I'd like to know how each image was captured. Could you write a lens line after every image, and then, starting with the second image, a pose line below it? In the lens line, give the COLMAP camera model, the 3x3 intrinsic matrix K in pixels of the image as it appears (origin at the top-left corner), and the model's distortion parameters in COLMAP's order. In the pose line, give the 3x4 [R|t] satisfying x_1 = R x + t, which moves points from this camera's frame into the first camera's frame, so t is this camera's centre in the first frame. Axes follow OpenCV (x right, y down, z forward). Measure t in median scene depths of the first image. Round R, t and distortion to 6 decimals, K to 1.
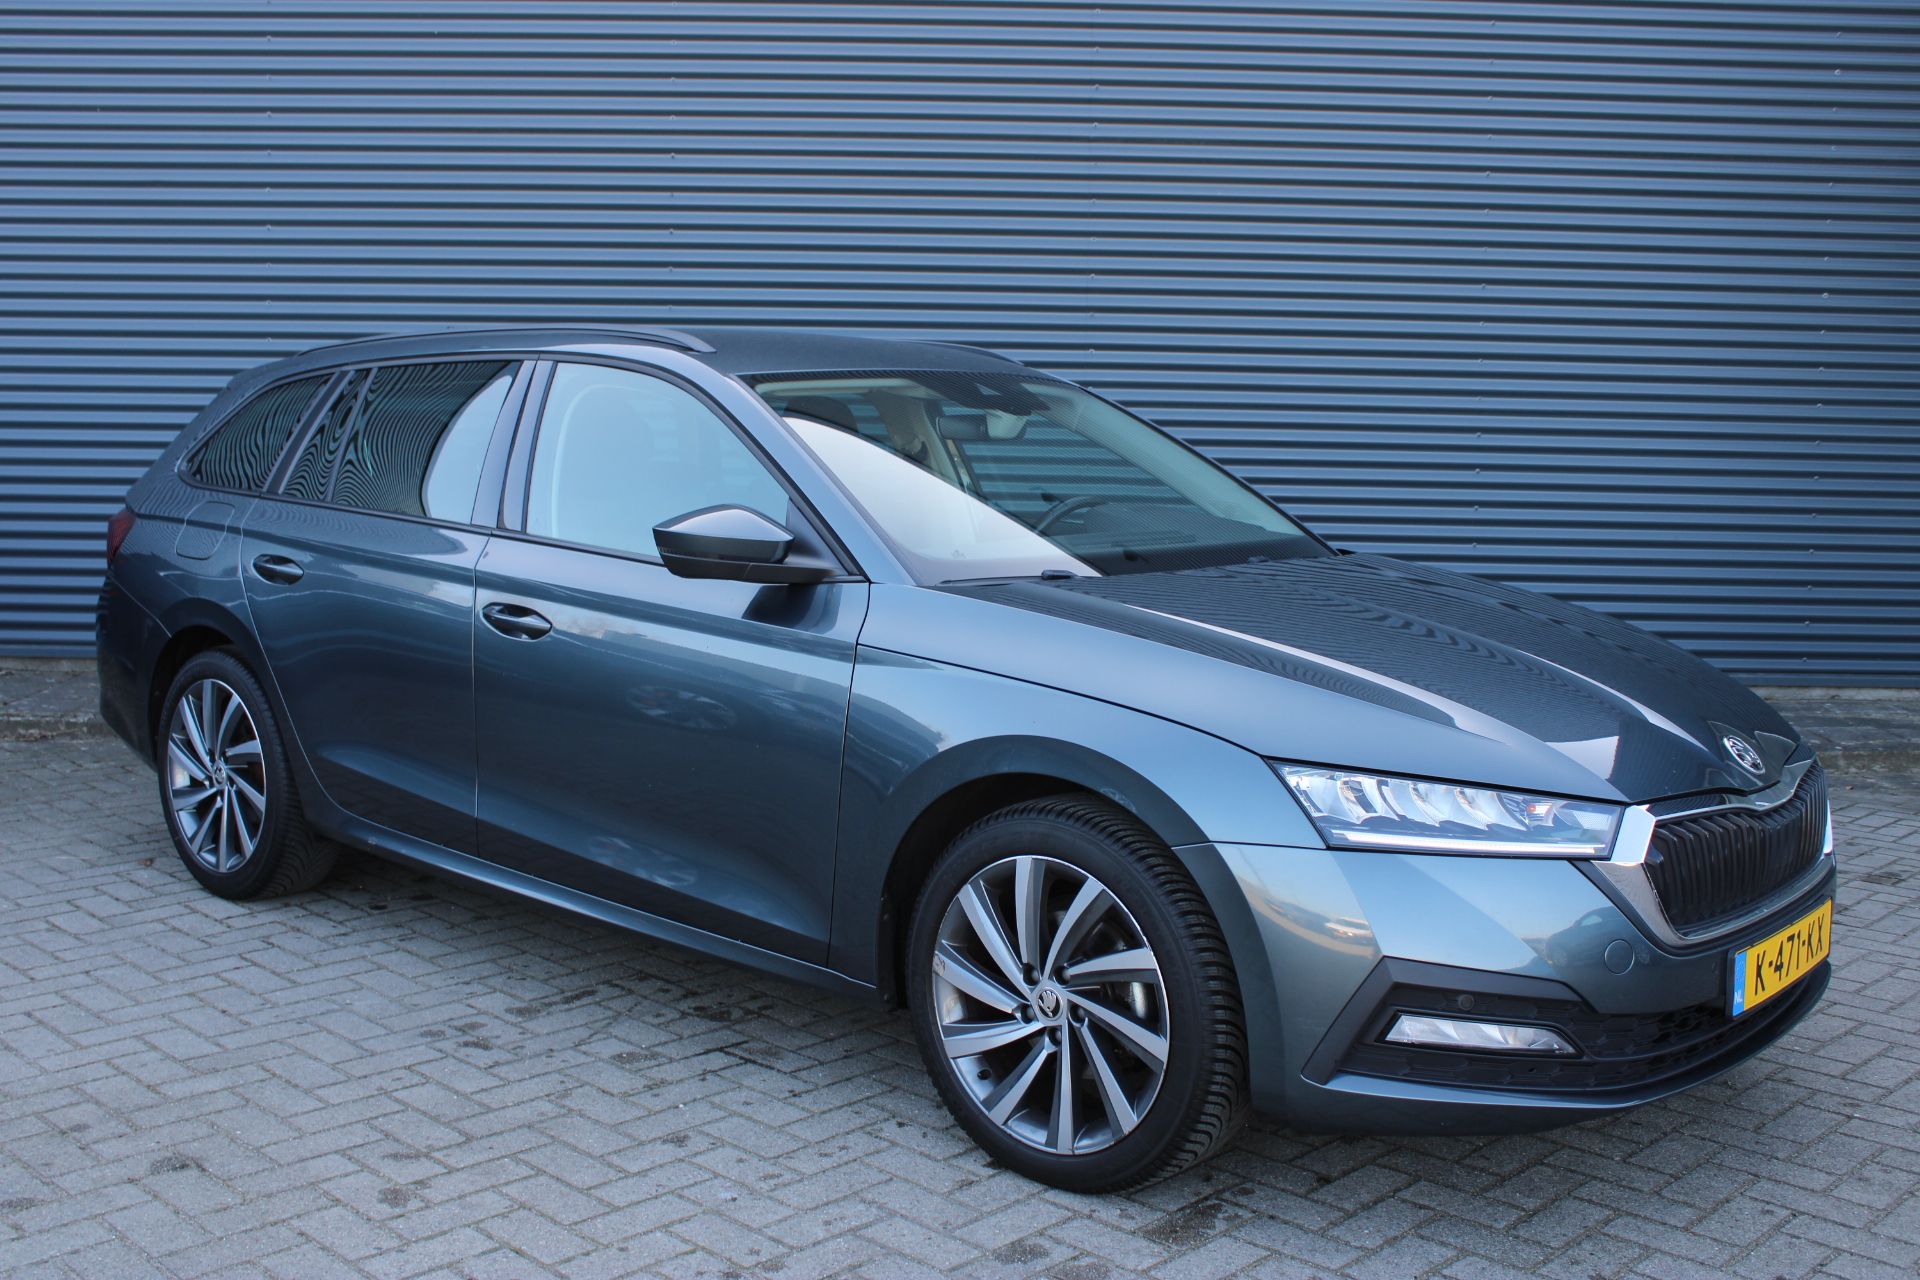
lens RADIAL K [[1960.1, 0, 960.0], [0, 1960.1, 640.0], [0, 0, 1]] dist [-0.126940, 0.151483]
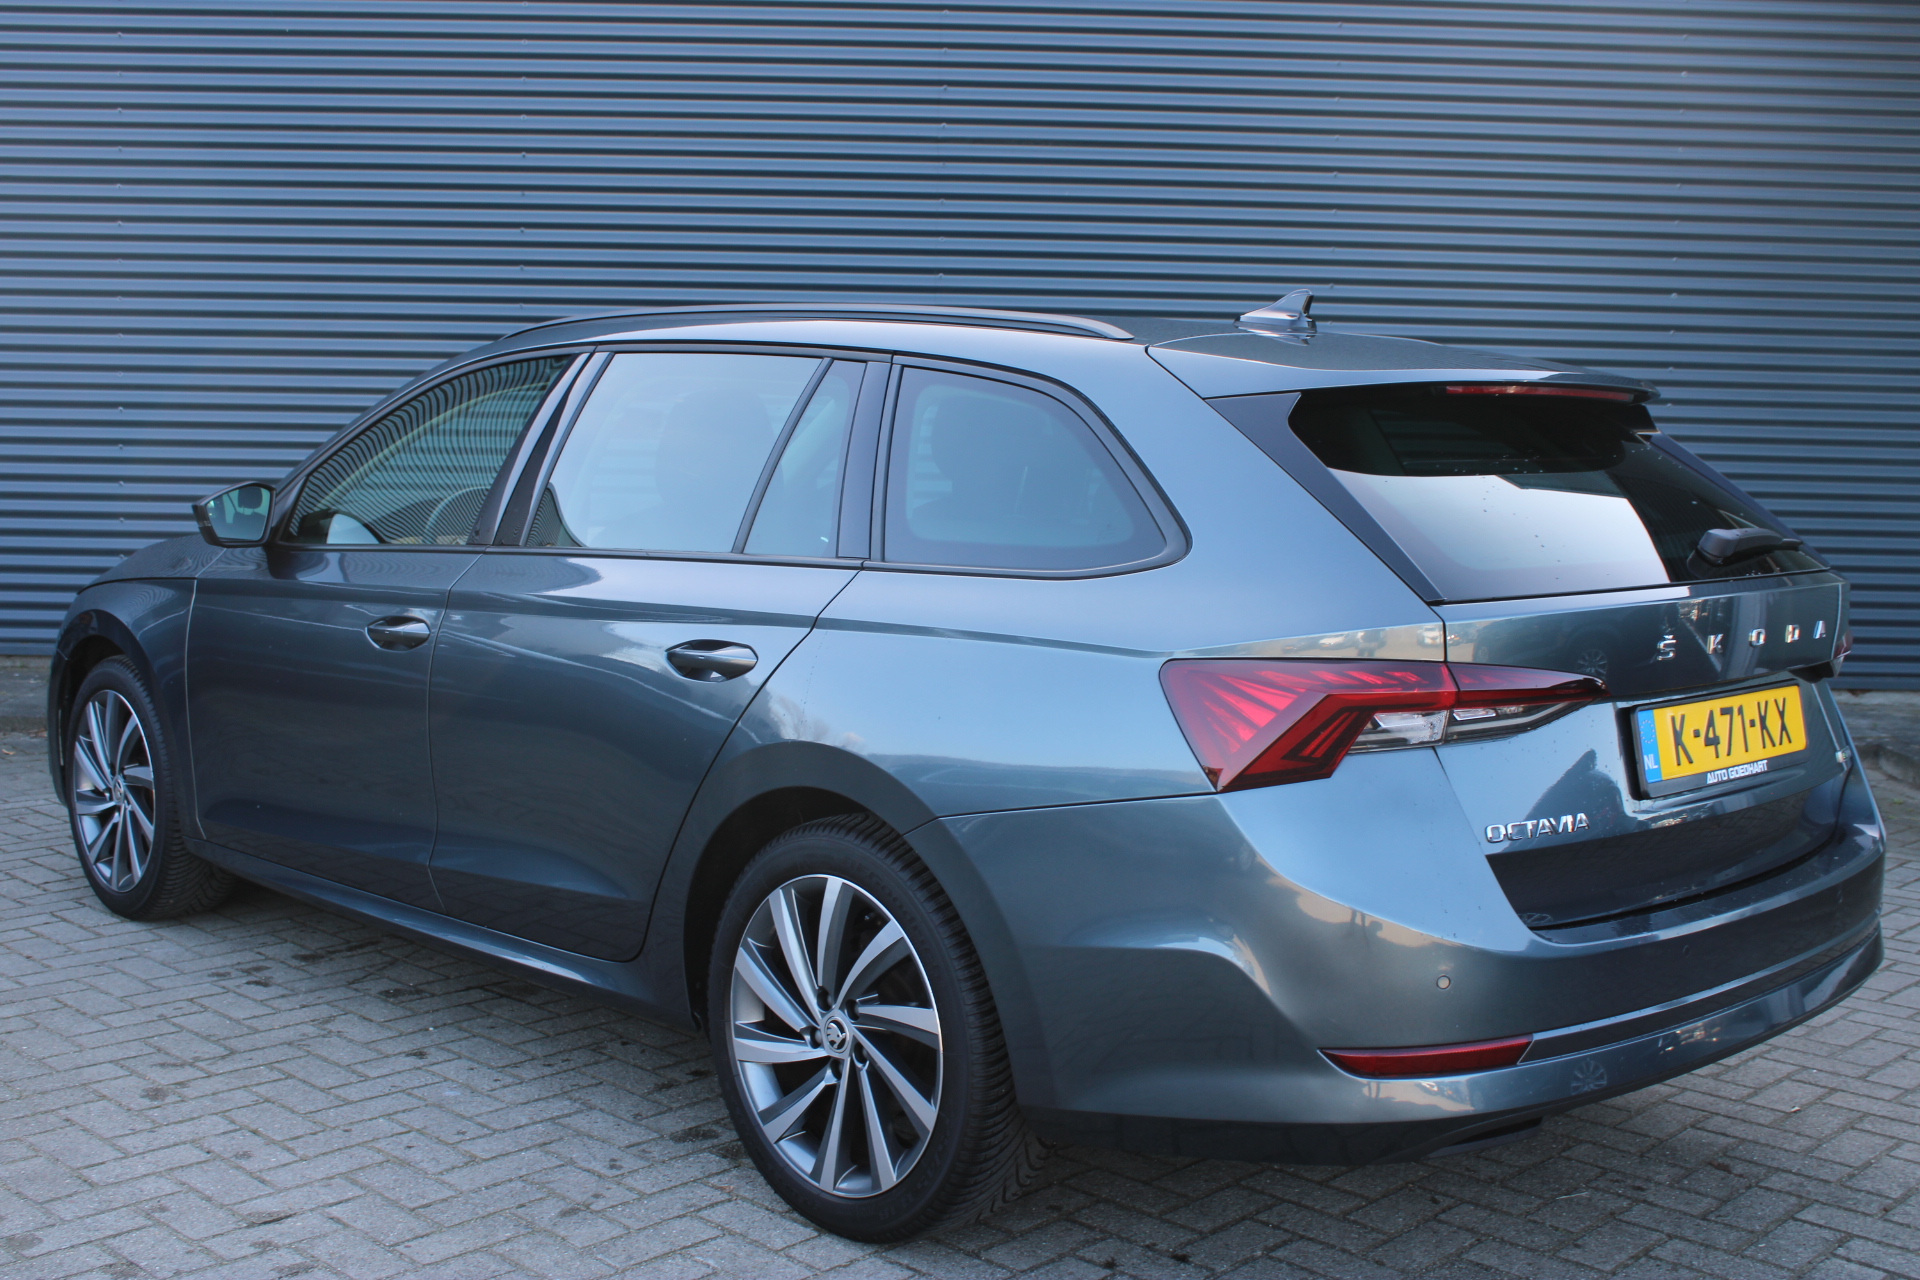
lens RADIAL K [[2132.7, 0, 960.0], [0, 2132.7, 640.0], [0, 0, 1]] dist [-0.114159, 0.160056]
pose [[0.999897, 0.002360, 0.014125, 0.129533], [-0.002198, 0.999932, -0.011489, 0.028895], [-0.014152, 0.011457, 0.999834, -0.194411]]
